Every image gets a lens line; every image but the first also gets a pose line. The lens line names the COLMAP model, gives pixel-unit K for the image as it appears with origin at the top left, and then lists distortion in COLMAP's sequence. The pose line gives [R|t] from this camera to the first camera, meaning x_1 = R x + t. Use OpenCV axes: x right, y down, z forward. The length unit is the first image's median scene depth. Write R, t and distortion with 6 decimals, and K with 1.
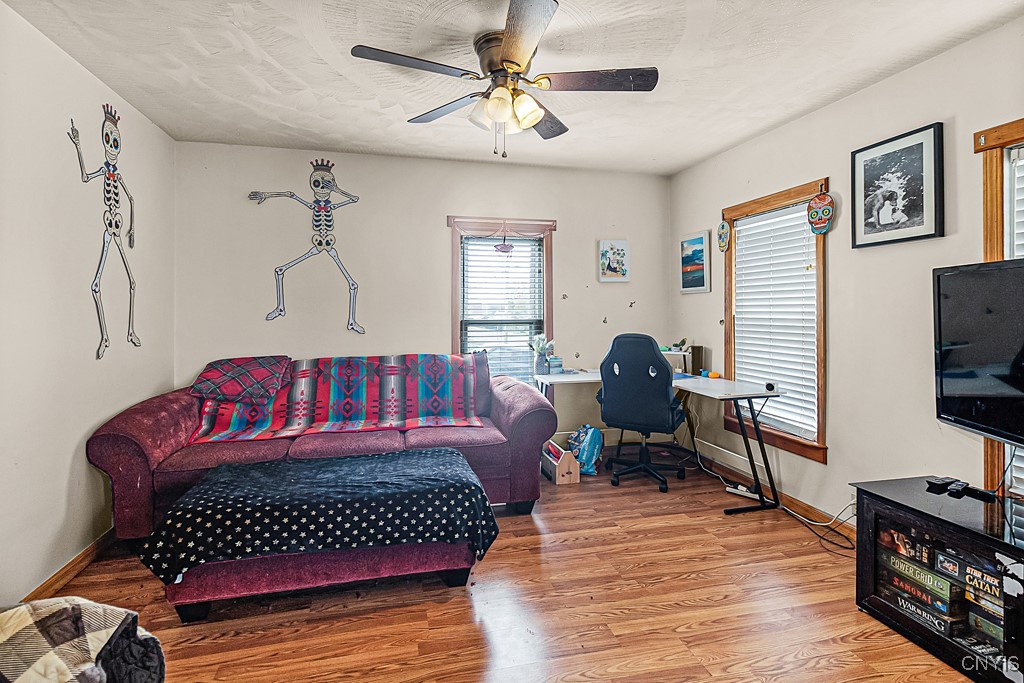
lens RADIAL K [[493.3, 0, 496.8], [0, 493.3, 312.3], [0, 0, 1]] dist [-0.000023, 0.000005]
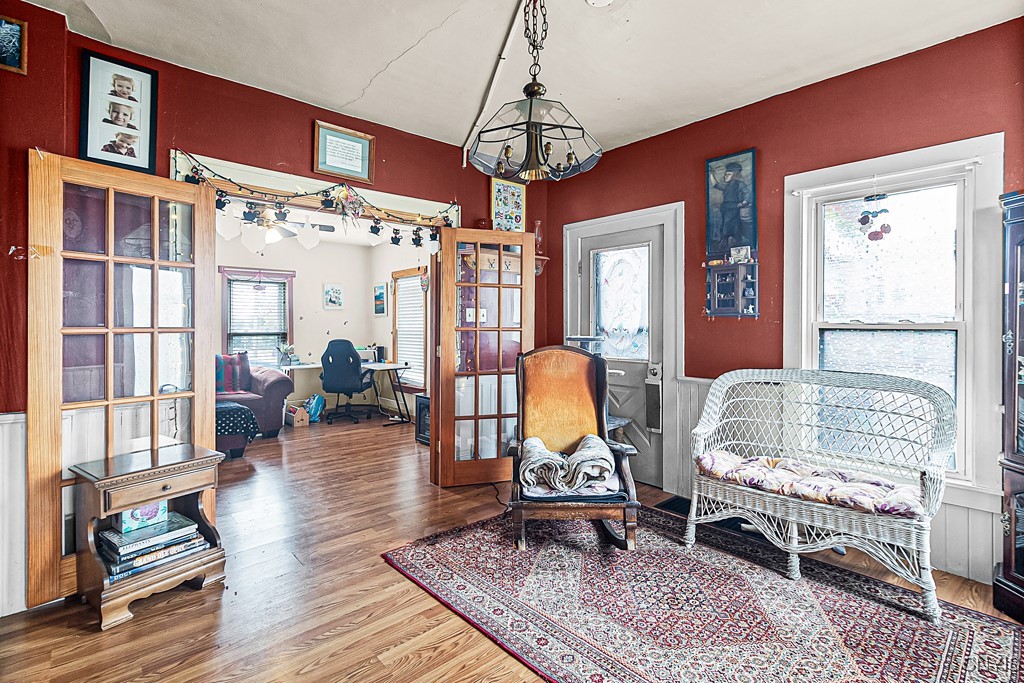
lens RADIAL K [[493.3, 0, 510.1], [0, 493.3, 331.8], [0, 0, 1]] dist [-0.000023, 0.000005]
pose [[0.879743, -0.004381, 0.475429, -0.033579], [0.000268, 0.999962, 0.008718, -0.000700], [-0.475449, -0.007542, 0.879711, -0.860370]]
